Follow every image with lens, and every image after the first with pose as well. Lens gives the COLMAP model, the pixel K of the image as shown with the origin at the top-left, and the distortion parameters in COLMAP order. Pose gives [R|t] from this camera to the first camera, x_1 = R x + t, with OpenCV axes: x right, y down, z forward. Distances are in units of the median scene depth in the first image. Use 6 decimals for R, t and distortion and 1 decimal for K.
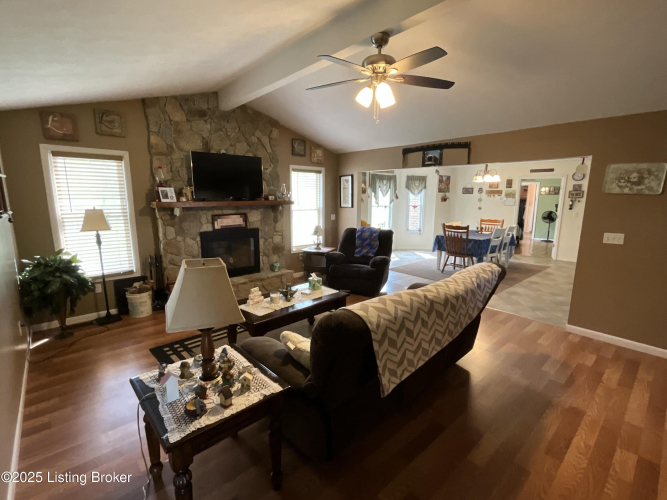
lens RADIAL K [[314.7, 0, 332.5], [0, 314.7, 248.4], [0, 0, 1]] dist [-0.007441, 0.002883]
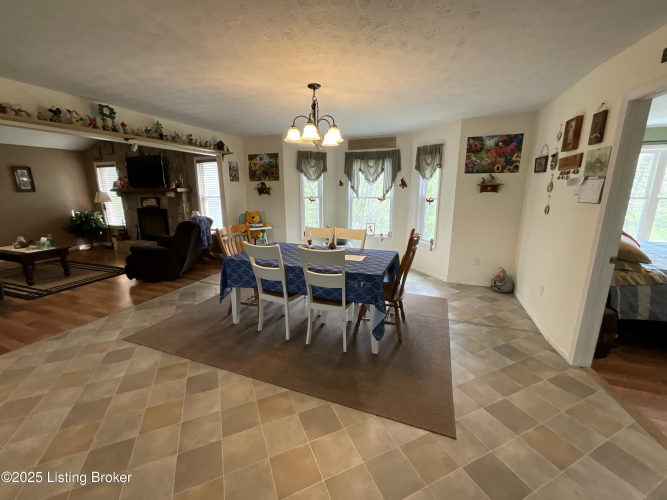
lens RADIAL K [[271.0, 0, 332.4], [0, 271.0, 250.4], [0, 0, 1]] dist [-0.003276, 0.000413]
pose [[0.457306, 0.188186, -0.869170, 1.210275], [-0.143380, 0.980170, 0.136781, -0.164535], [0.877675, 0.062071, 0.475220, 1.178063]]
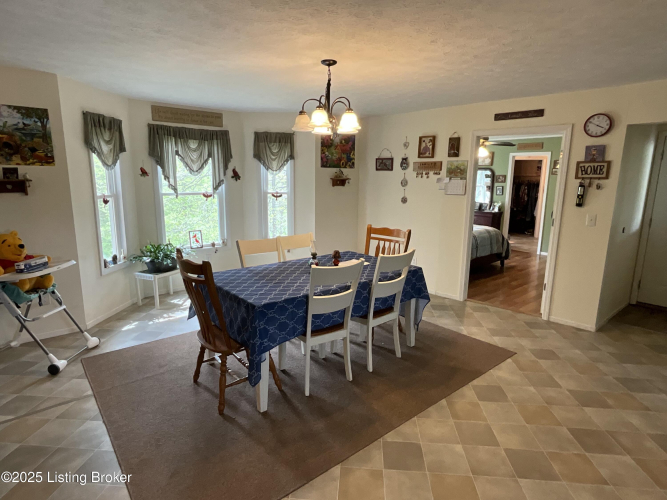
lens RADIAL K [[377.3, 0, 333.3], [0, 377.3, 247.2], [0, 0, 1]] dist [0.002407, 0.002233]
pose [[0.999629, 0.010665, -0.025060, 0.706321], [-0.010240, 0.999803, 0.017011, -0.118747], [0.025236, -0.016748, 0.999541, 0.773626]]
